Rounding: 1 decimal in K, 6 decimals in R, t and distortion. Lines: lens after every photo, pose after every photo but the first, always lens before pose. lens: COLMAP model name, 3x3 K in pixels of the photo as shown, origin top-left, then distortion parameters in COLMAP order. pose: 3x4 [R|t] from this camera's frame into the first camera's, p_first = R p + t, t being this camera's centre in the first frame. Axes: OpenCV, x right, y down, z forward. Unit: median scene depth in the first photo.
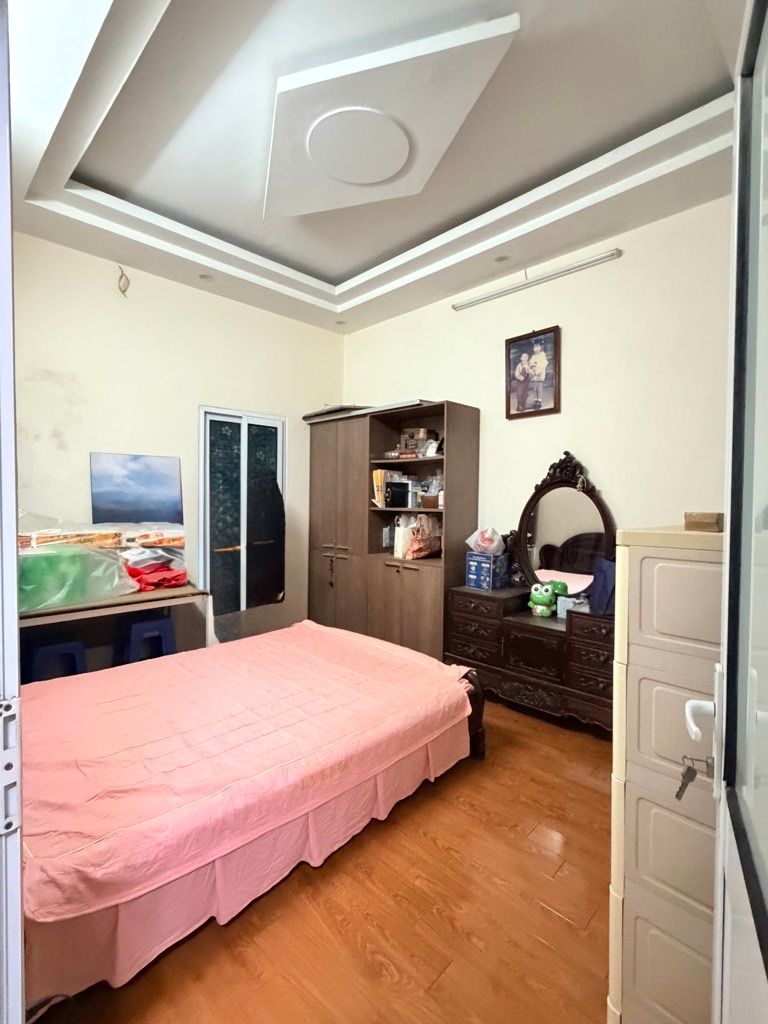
lens RADIAL K [[482.5, 0, 382.1], [0, 482.5, 511.0], [0, 0, 1]] dist [-0.002719, -0.000388]
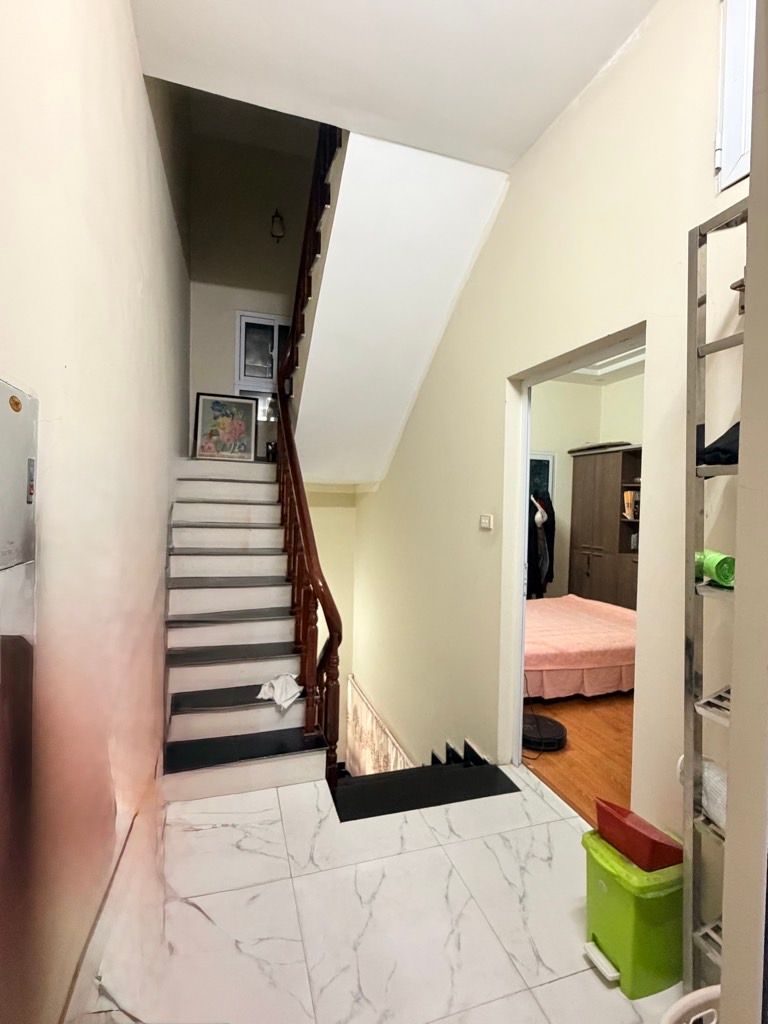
lens RADIAL K [[482.5, 0, 383.3], [0, 482.5, 510.6], [0, 0, 1]] dist [-0.002719, -0.000388]
pose [[0.886052, 0.022325, -0.463048, 0.009782], [-0.030121, 0.999502, -0.009449, 0.001826], [0.462606, 0.022320, 0.886283, -0.493188]]
